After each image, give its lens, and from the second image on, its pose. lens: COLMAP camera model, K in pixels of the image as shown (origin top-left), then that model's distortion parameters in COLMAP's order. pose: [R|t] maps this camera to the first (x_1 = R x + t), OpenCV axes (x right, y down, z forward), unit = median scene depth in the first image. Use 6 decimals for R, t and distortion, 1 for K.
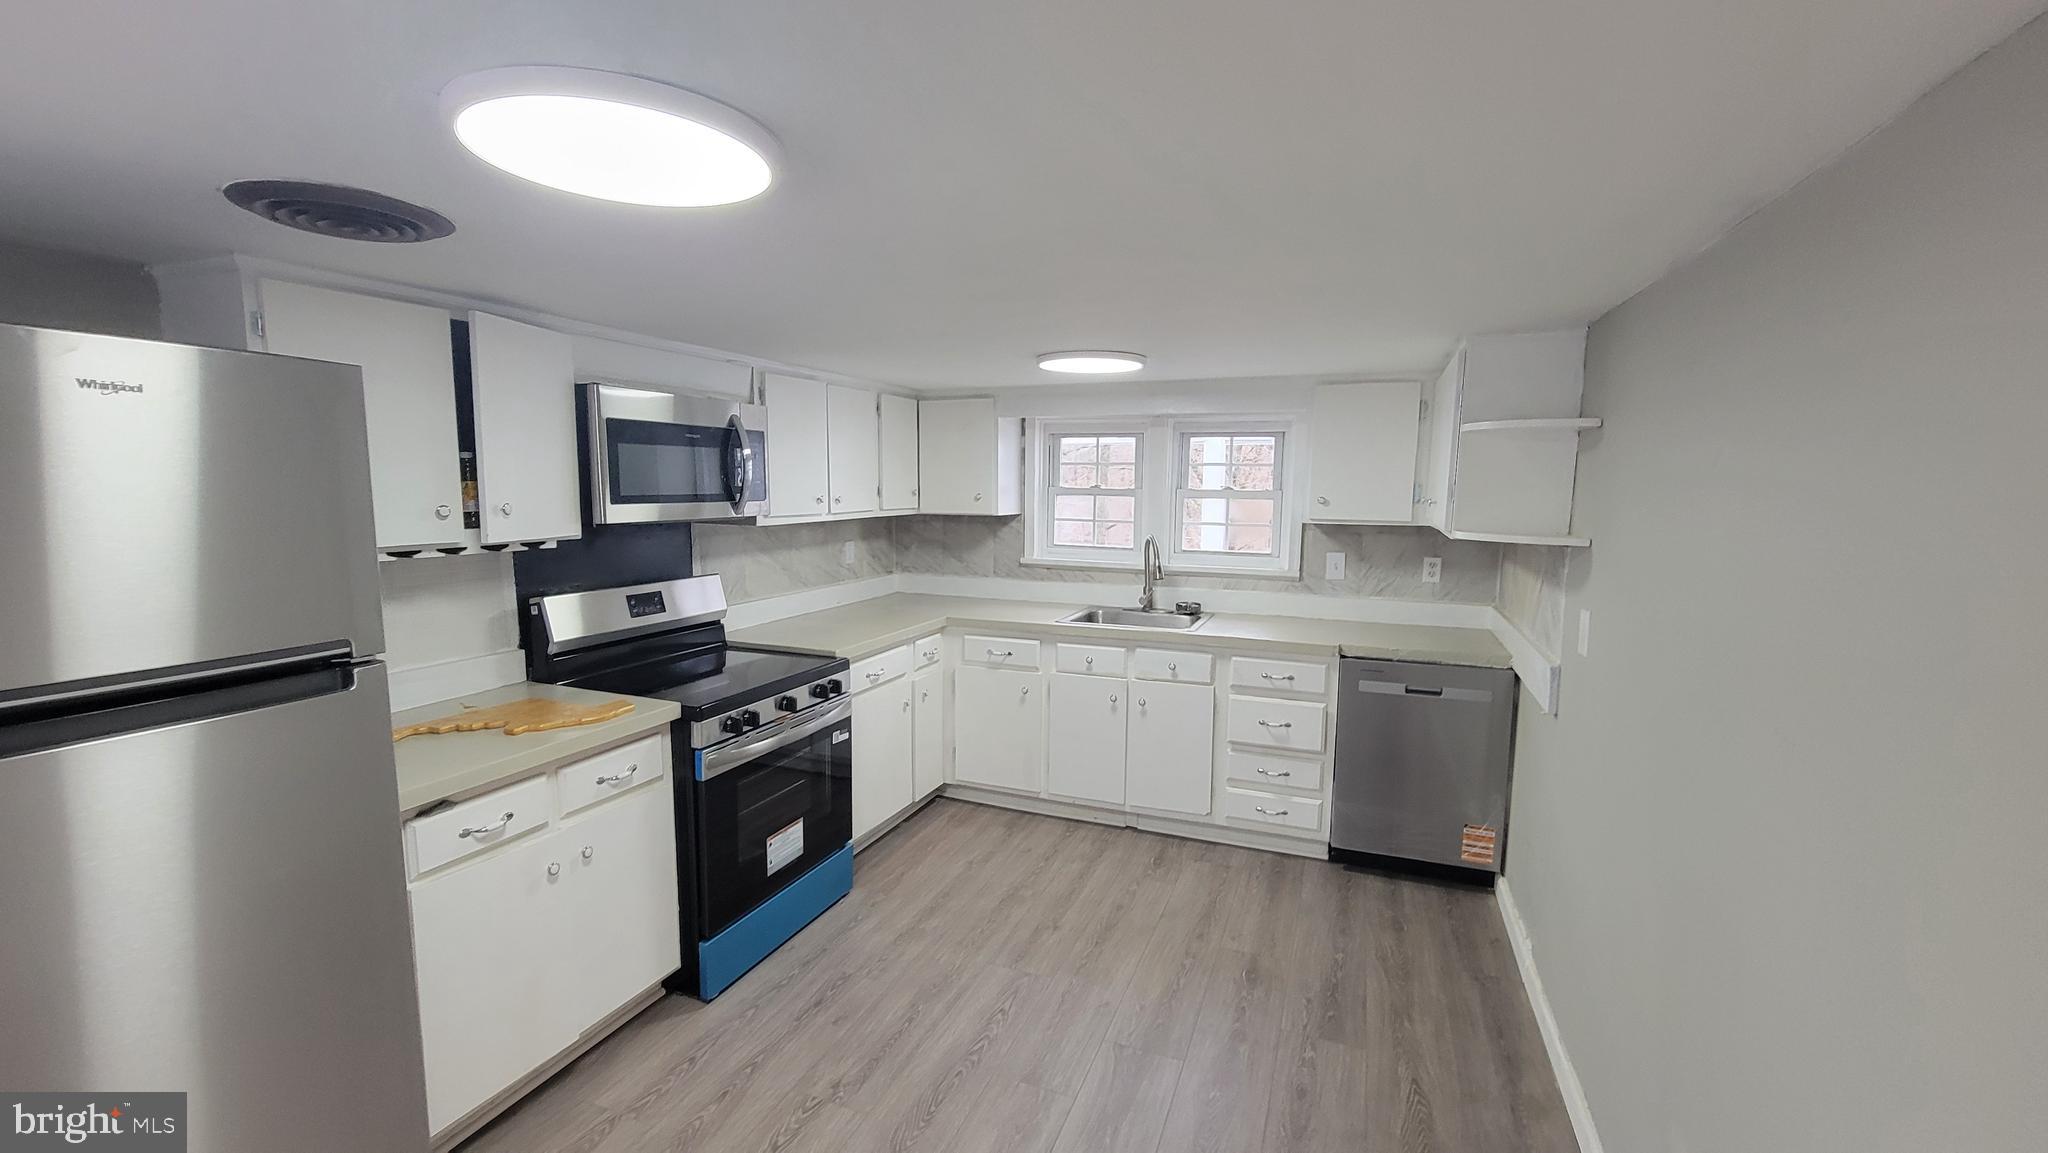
lens RADIAL K [[833.0, 0, 1025.3], [0, 833.0, 585.2], [0, 0, 1]] dist [-0.009944, 0.003793]
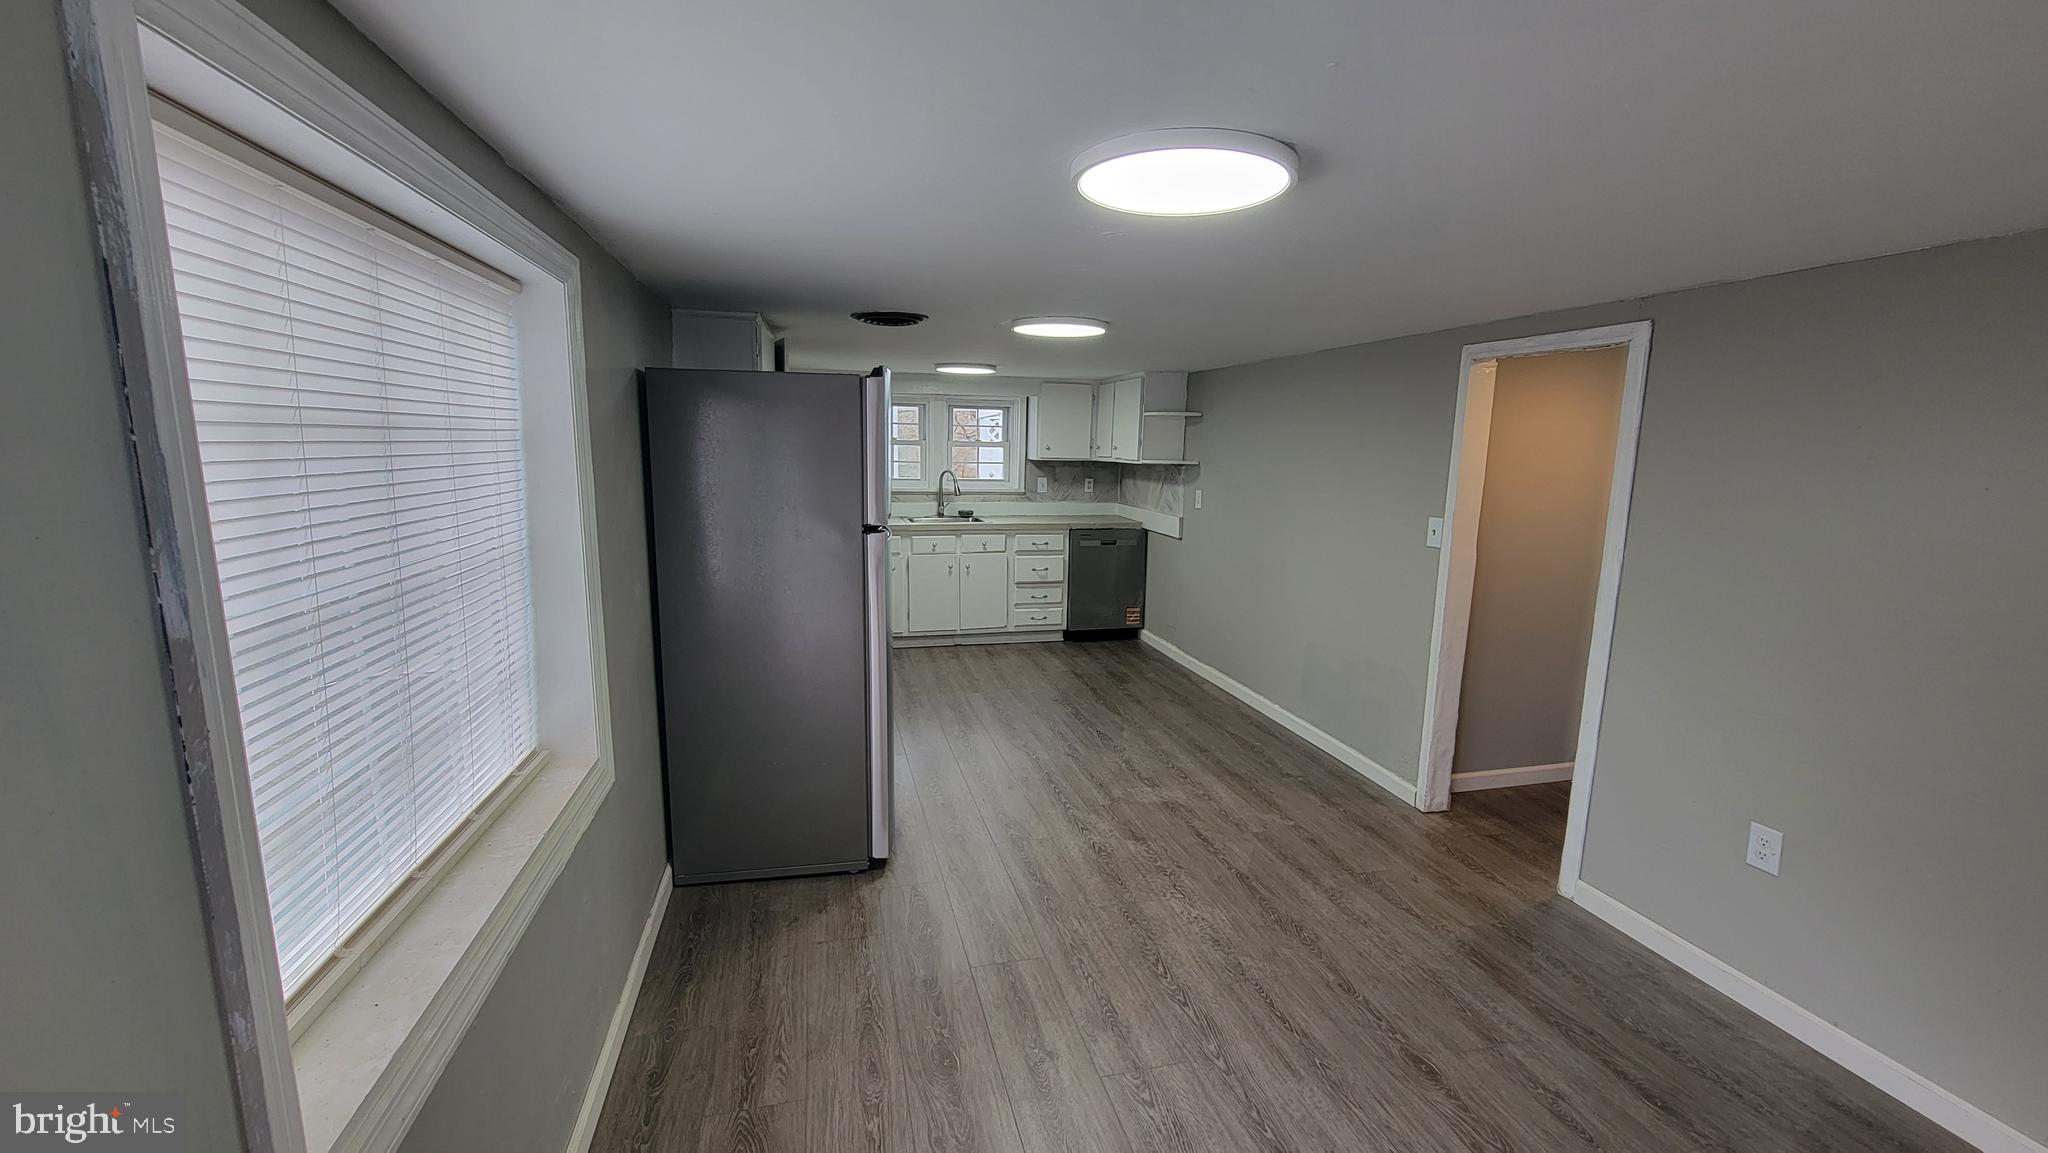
lens RADIAL K [[833.0, 0, 1025.3], [0, 833.0, 585.2], [0, 0, 1]] dist [-0.009944, 0.003793]
pose [[0.809037, -0.093406, 0.580288, -0.755667], [0.061809, 0.995338, 0.074040, 0.059748], [-0.584498, -0.024034, 0.811039, -0.451769]]
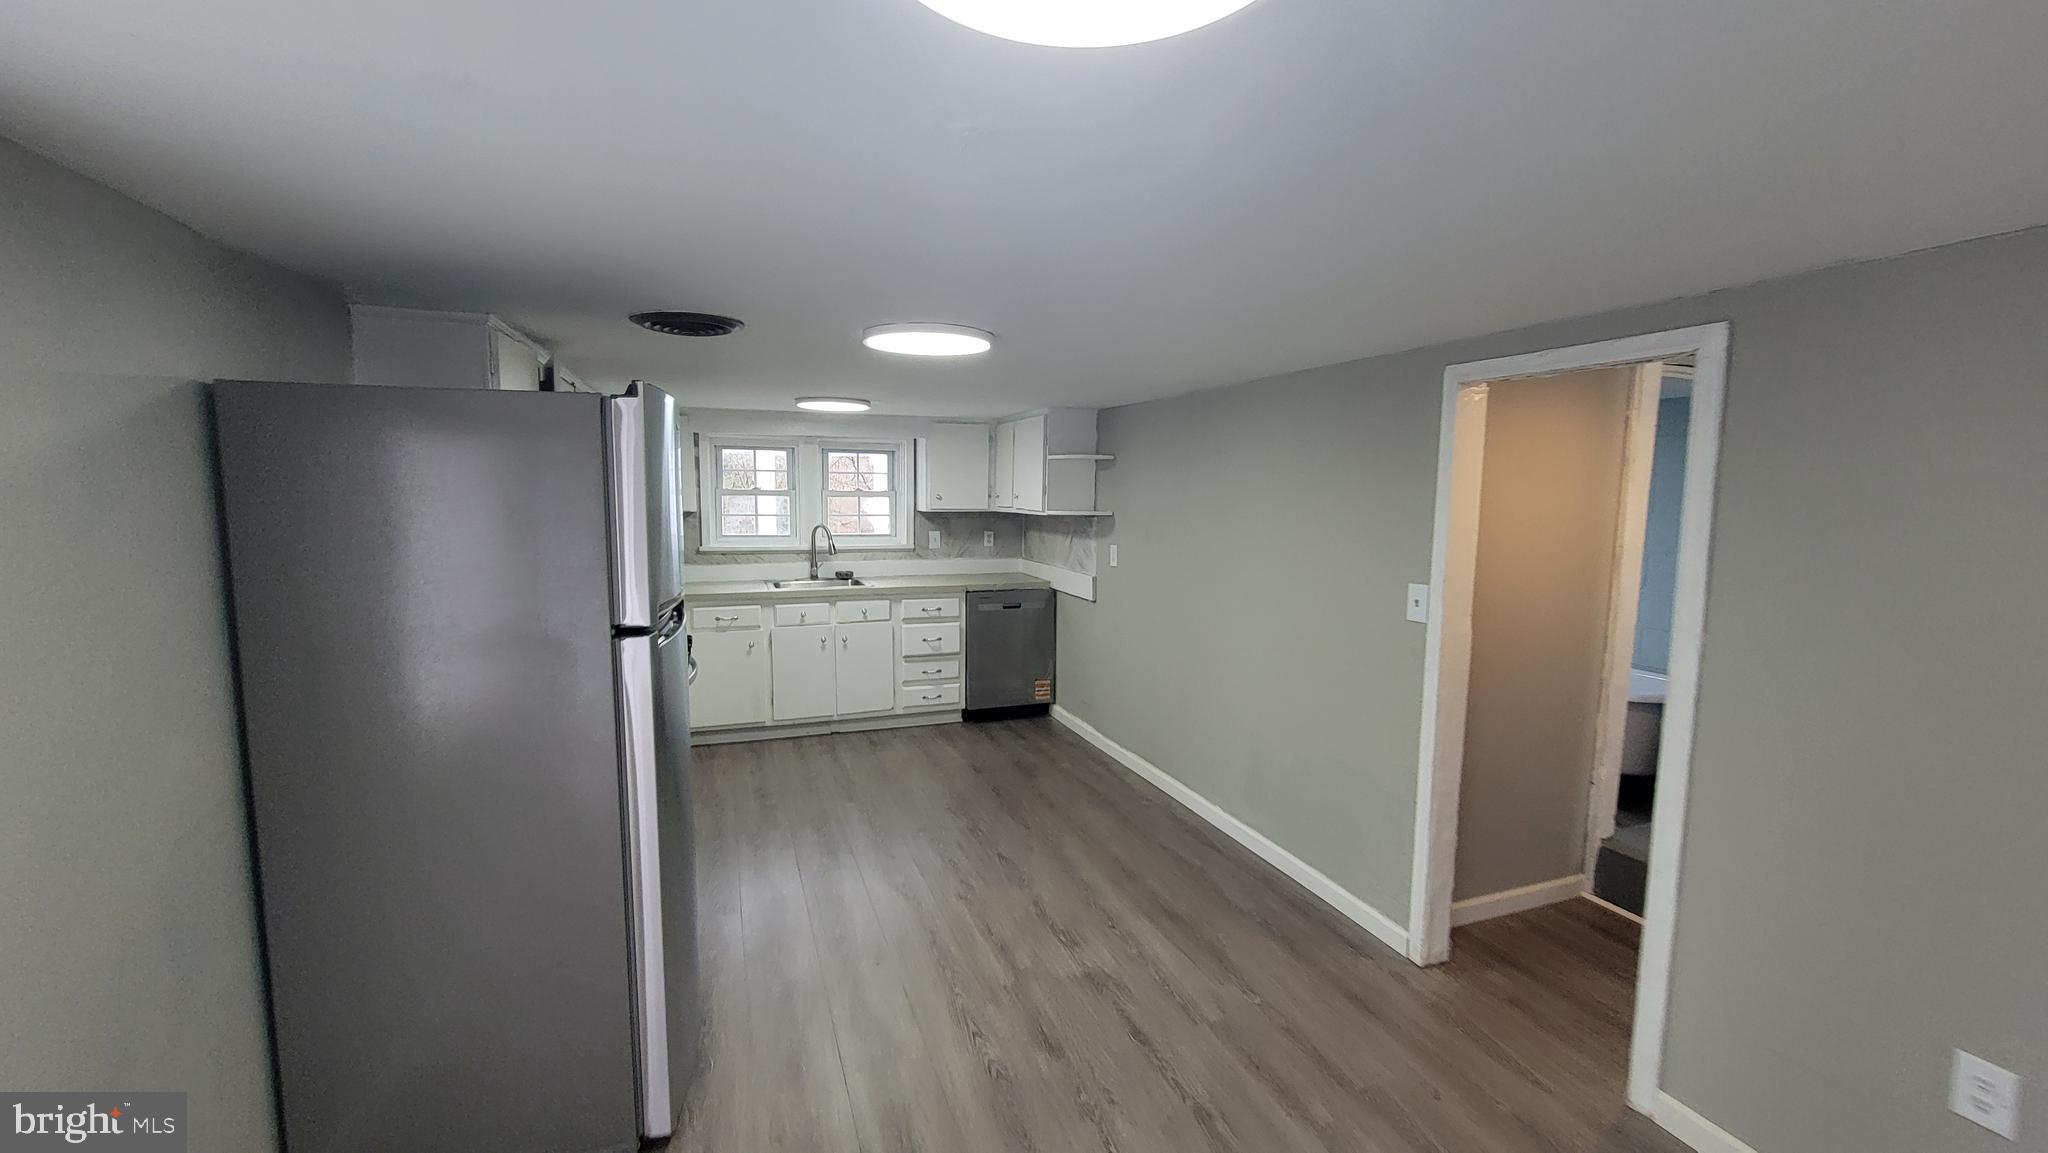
lens RADIAL K [[833.0, 0, 1025.3], [0, 833.0, 585.2], [0, 0, 1]] dist [-0.009944, 0.003793]
pose [[0.741654, -0.077600, 0.666279, -0.572166], [0.080043, 0.996427, 0.026953, 0.034715], [-0.665989, 0.033341, 0.745216, -0.272167]]
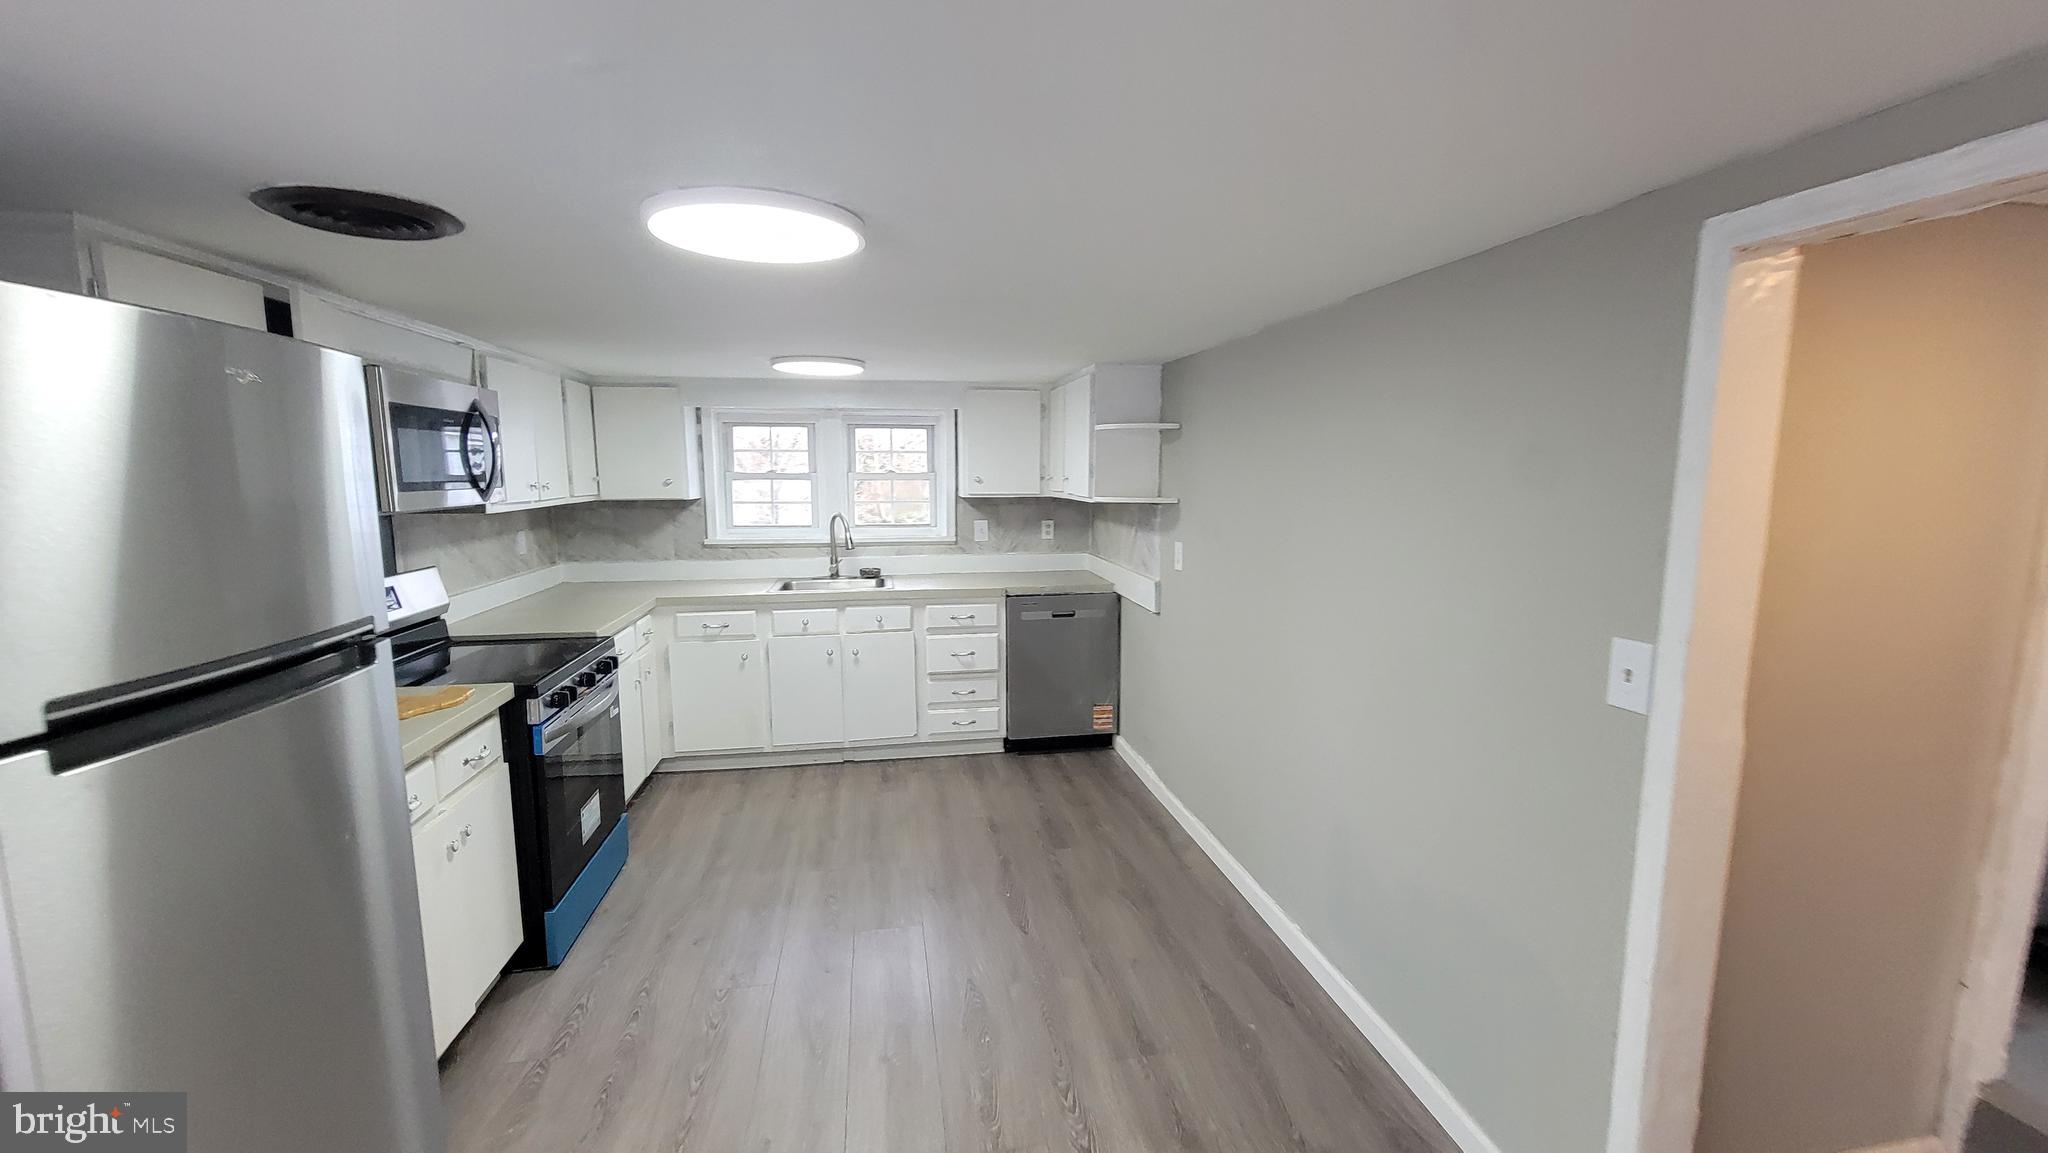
lens RADIAL K [[833.0, 0, 1025.3], [0, 833.0, 585.2], [0, 0, 1]] dist [-0.009944, 0.003793]
pose [[0.847142, -0.081909, 0.525015, -0.269244], [0.073485, 0.996613, 0.036912, 0.019477], [-0.526260, 0.007311, 0.850292, -0.137370]]
